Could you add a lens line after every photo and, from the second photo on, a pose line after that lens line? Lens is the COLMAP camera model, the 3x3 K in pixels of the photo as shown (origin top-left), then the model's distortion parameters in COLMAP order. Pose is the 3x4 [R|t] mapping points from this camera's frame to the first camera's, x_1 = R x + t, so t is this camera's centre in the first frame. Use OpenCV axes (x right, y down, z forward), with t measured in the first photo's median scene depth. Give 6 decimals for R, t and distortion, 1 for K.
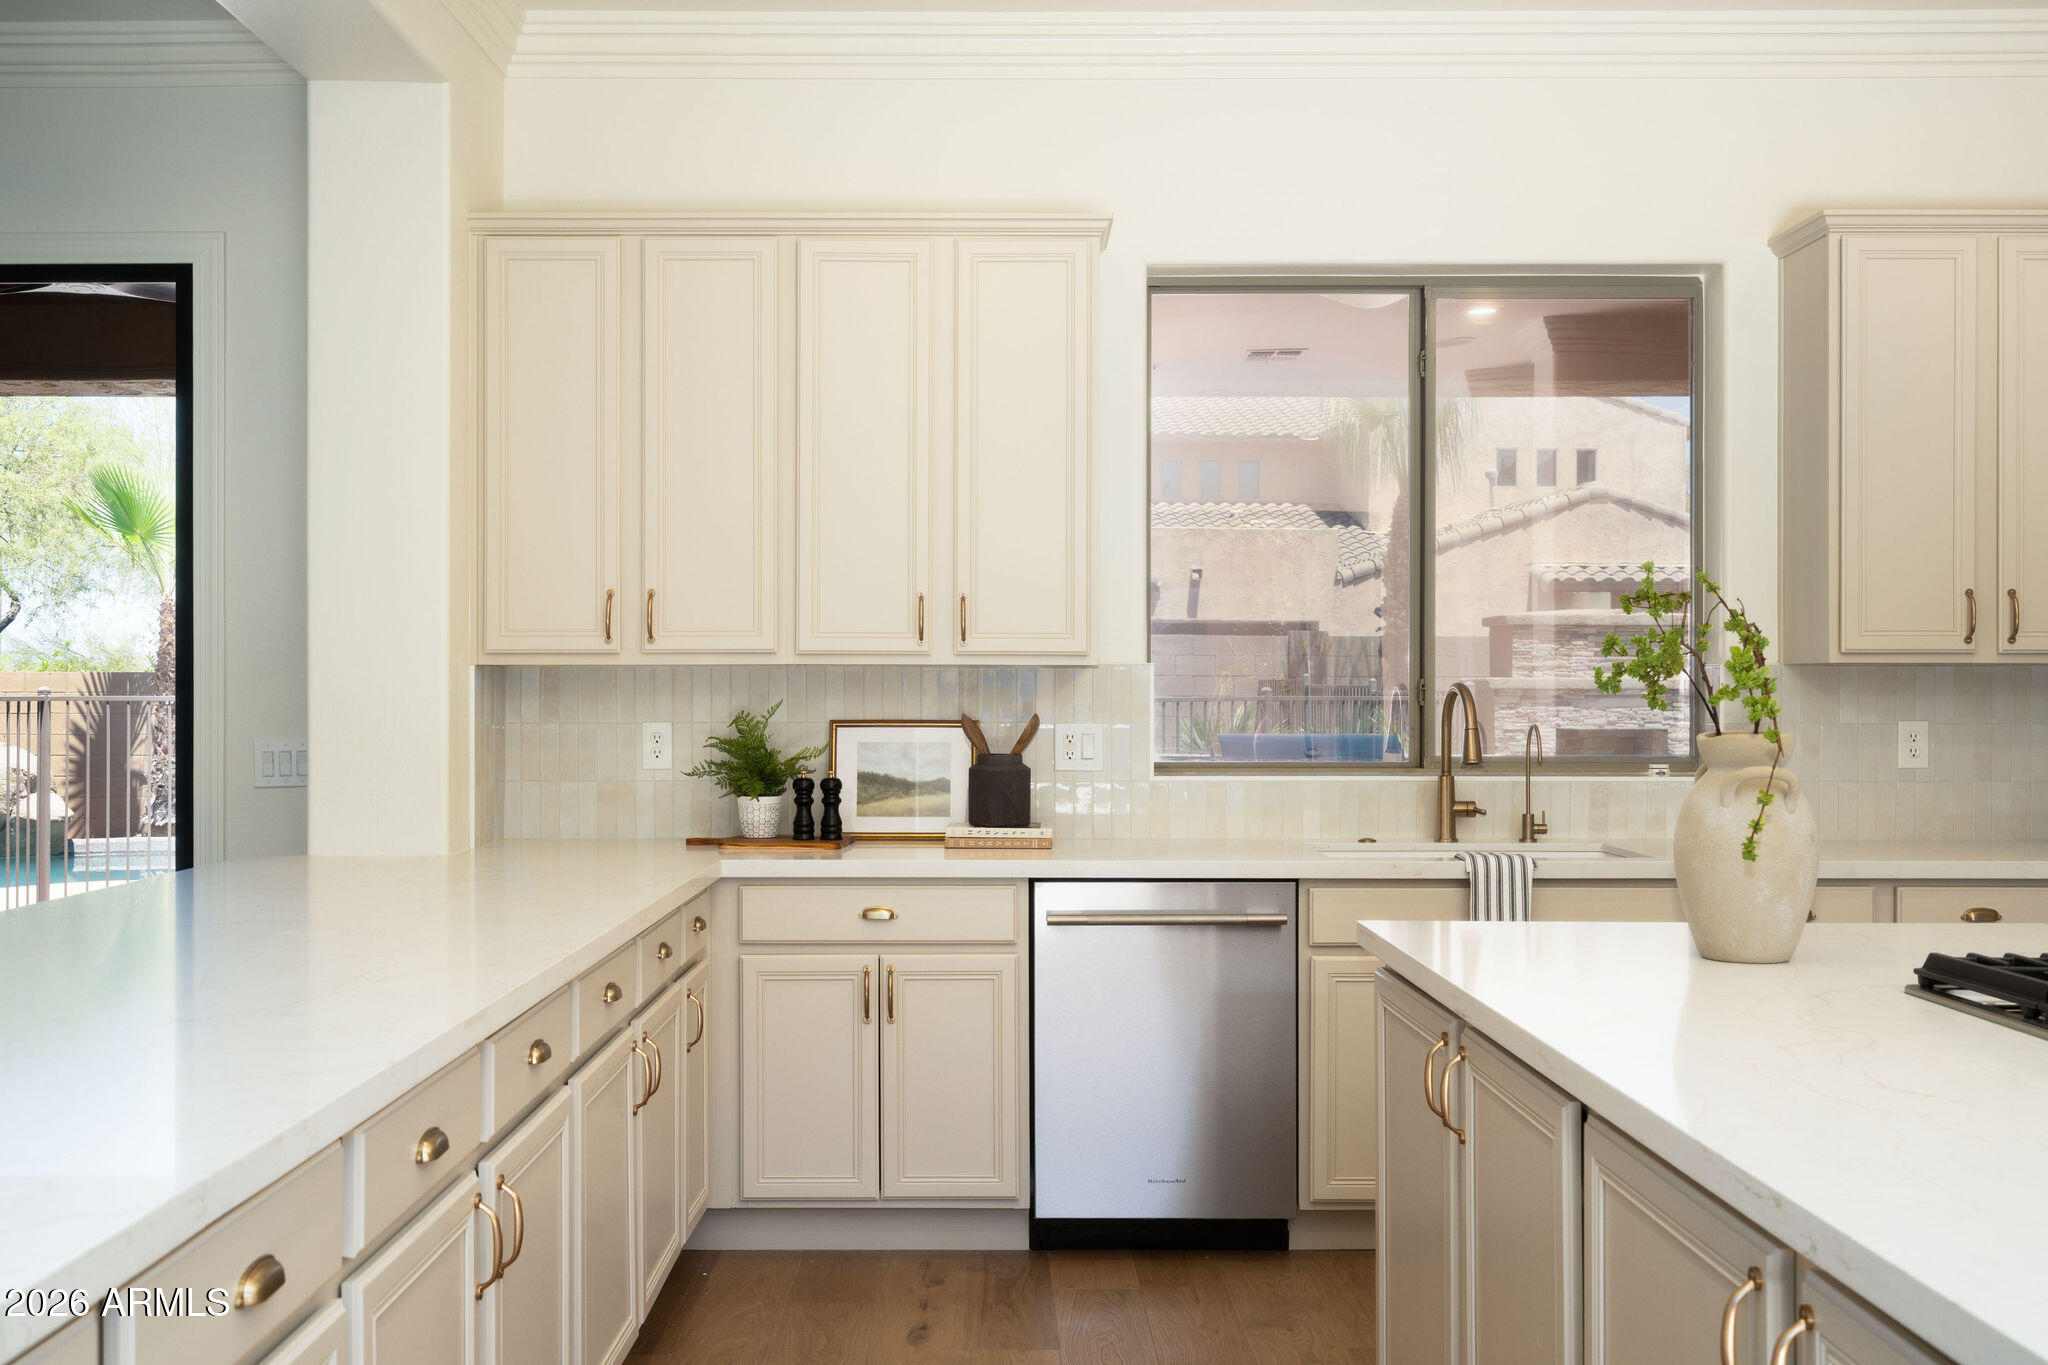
lens RADIAL K [[1994.1, 0, 1019.4], [0, 1994.1, 686.2], [0, 0, 1]] dist [-0.048857, 0.000000]
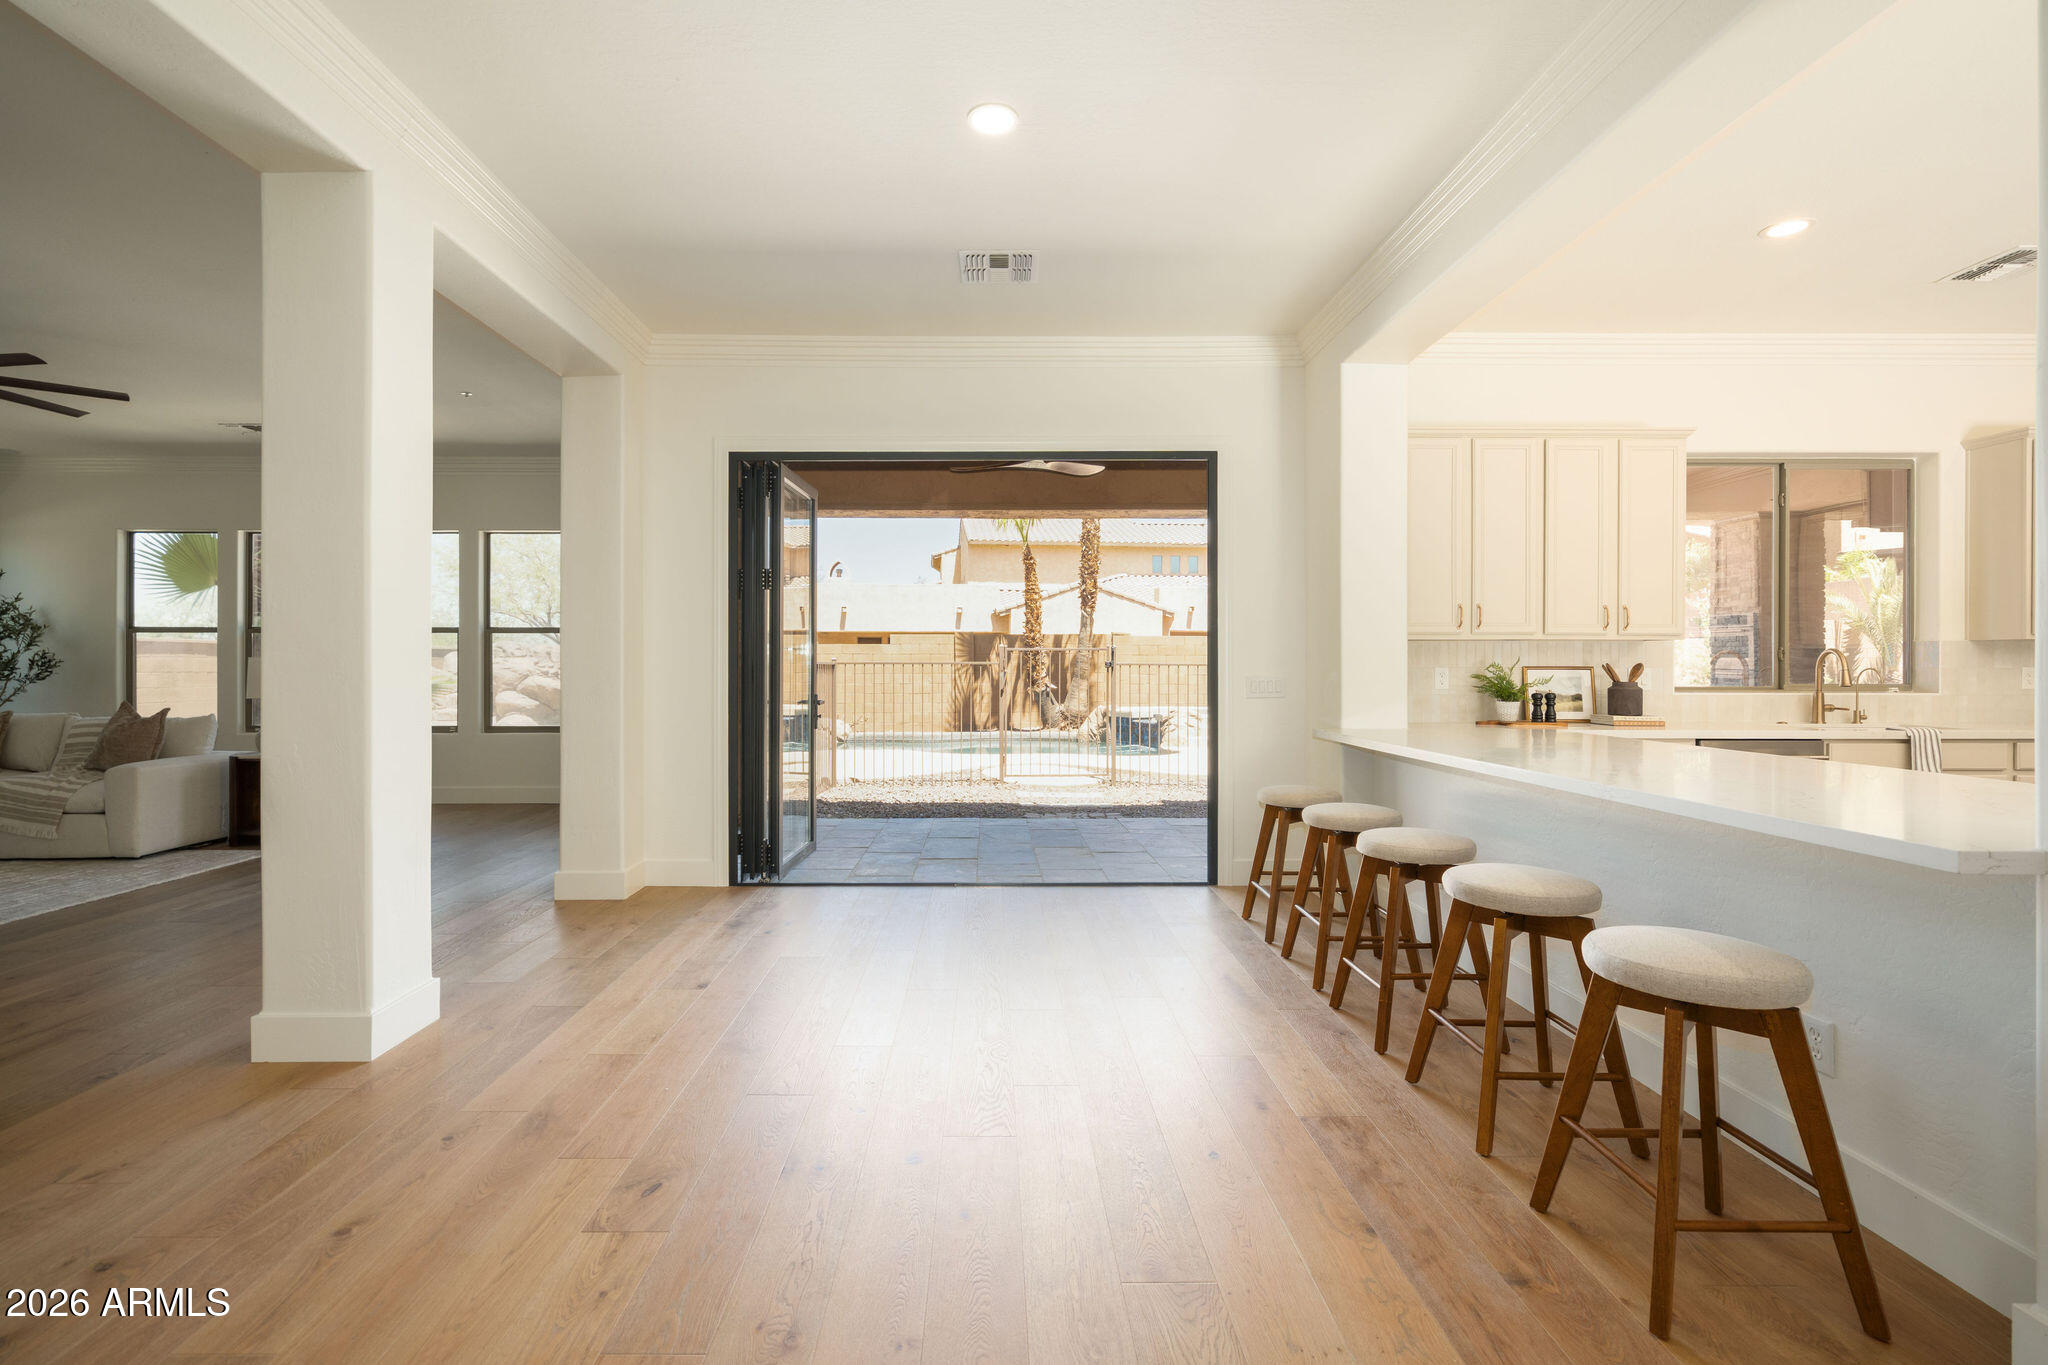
lens RADIAL K [[928.1, 0, 1021.0], [0, 928.1, 668.2], [0, 0, 1]] dist [-0.009808, 0.001088]
pose [[1.000000, 0.000064, -0.000553, -0.650513], [-0.000062, 0.999993, 0.003645, 0.015919], [0.000553, -0.003645, 0.999993, 0.011119]]
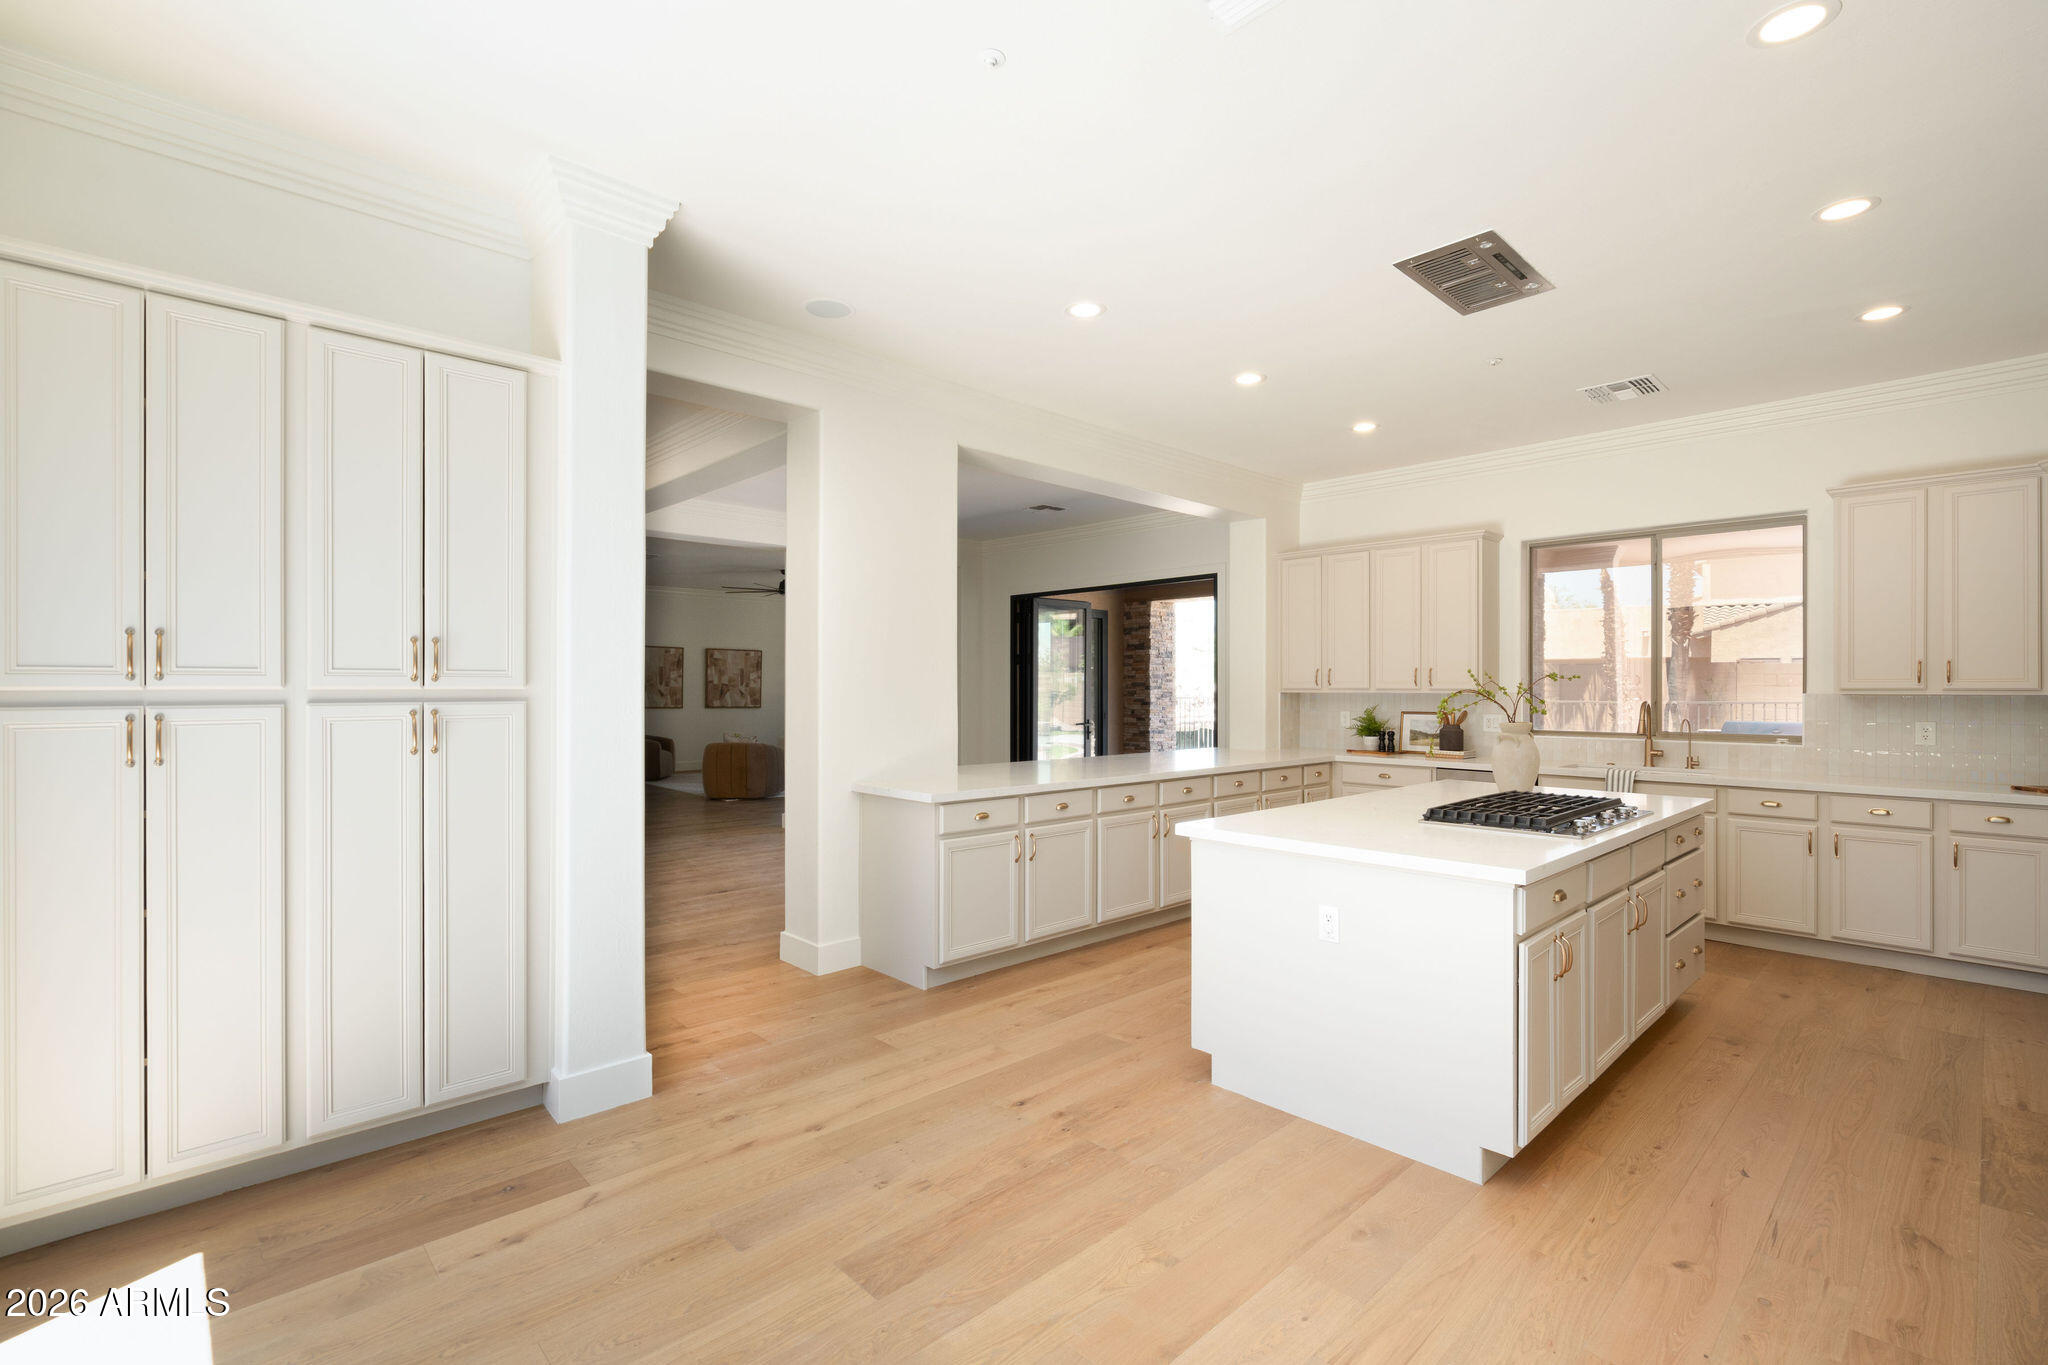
lens RADIAL K [[928.1, 0, 1008.1], [0, 928.1, 694.0], [0, 0, 1]] dist [-0.009808, 0.001088]
pose [[0.679700, 0.004190, -0.733478, 0.516073], [-0.007956, 0.999967, -0.001660, -0.002093], [0.733447, 0.006964, 0.679711, -0.340045]]
